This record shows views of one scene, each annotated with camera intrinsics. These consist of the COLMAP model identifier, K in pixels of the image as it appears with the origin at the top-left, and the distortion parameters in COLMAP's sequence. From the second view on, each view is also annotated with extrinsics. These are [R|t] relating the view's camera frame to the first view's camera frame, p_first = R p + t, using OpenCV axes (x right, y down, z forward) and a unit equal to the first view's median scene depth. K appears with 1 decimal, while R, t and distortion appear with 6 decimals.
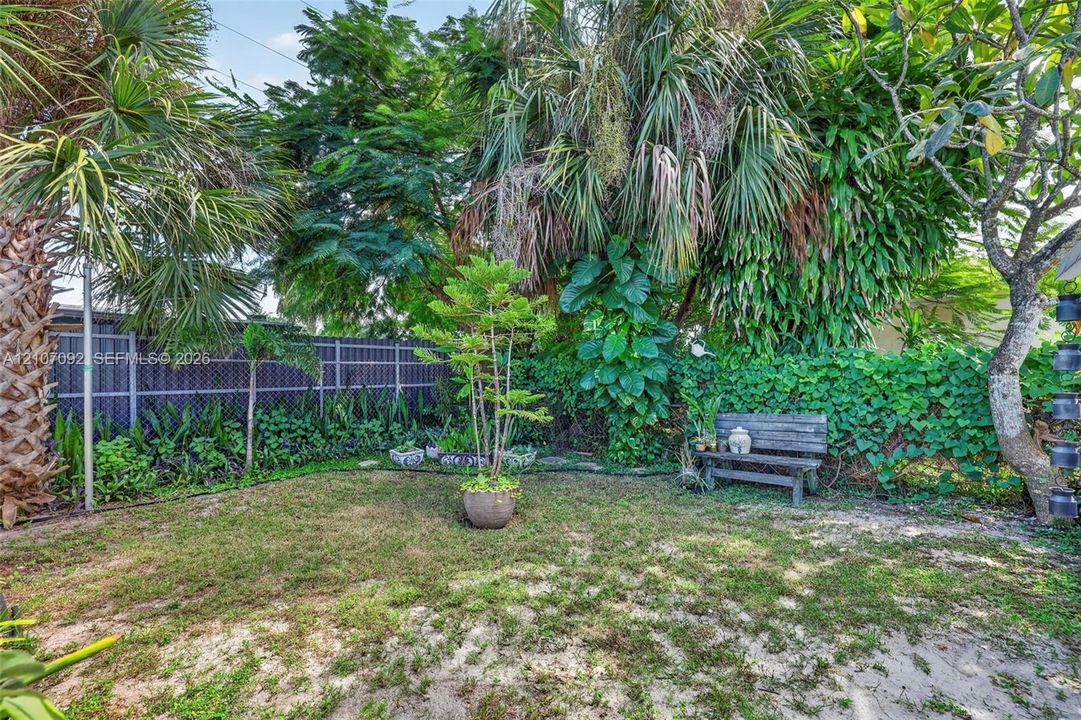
lens RADIAL K [[465.2, 0, 538.4], [0, 465.2, 366.8], [0, 0, 1]] dist [0.001061, -0.000527]
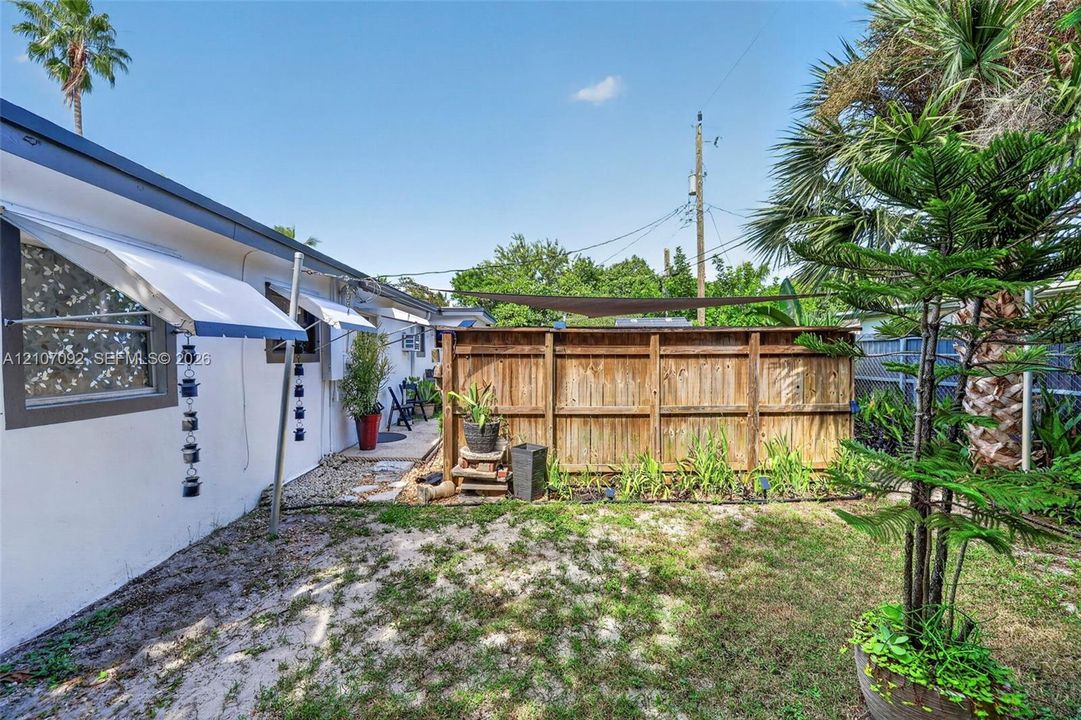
lens RADIAL K [[465.2, 0, 538.9], [0, 465.2, 361.5], [0, 0, 1]] dist [0.001061, -0.000527]
pose [[-0.764438, 0.017643, -0.644455, 0.908110], [0.020284, 0.999789, 0.003310, -0.078908], [0.644378, -0.010542, -0.764635, 2.116593]]
